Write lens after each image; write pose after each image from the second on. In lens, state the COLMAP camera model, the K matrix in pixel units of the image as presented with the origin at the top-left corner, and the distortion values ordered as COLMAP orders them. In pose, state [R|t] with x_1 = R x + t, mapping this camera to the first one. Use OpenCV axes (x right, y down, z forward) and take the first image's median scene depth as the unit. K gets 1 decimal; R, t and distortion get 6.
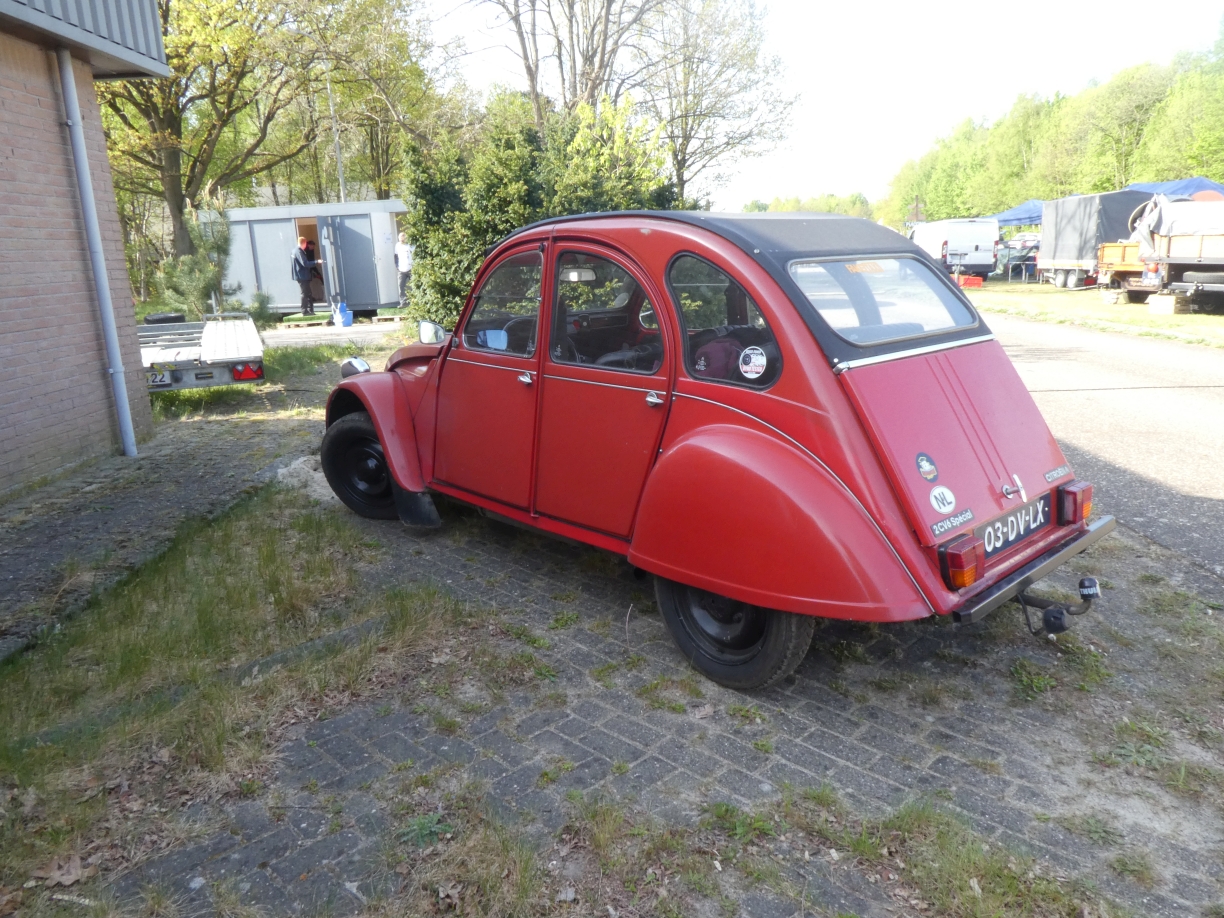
lens RADIAL K [[867.8, 0, 610.3], [0, 867.8, 462.5], [0, 0, 1]] dist [-0.018676, 0.003066]
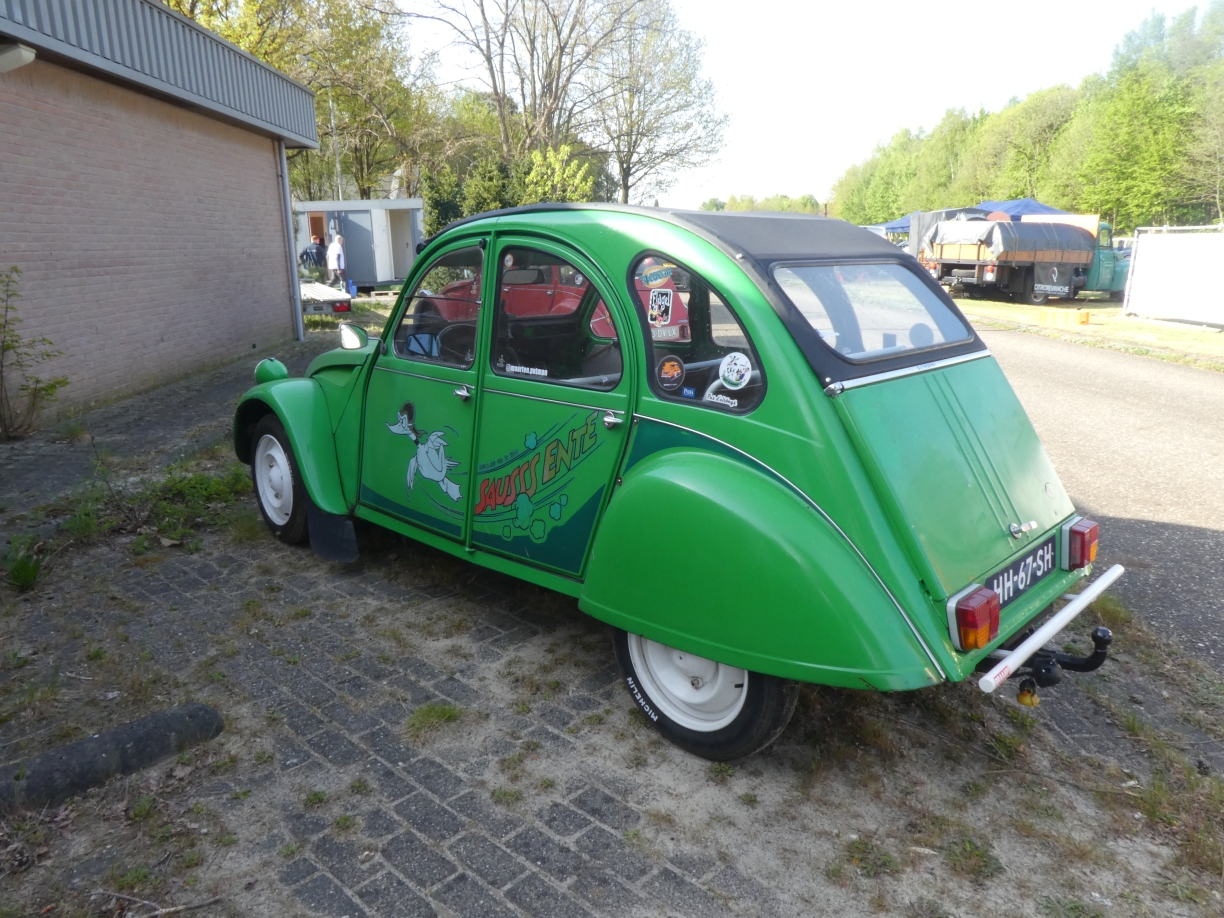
lens RADIAL K [[867.8, 0, 617.5], [0, 867.8, 460.2], [0, 0, 1]] dist [-0.018676, 0.003066]
pose [[0.998327, 0.013127, 0.056302, 0.013022], [-0.013323, 0.999906, 0.003094, 0.053150], [-0.056256, -0.003839, 0.998409, -0.218393]]
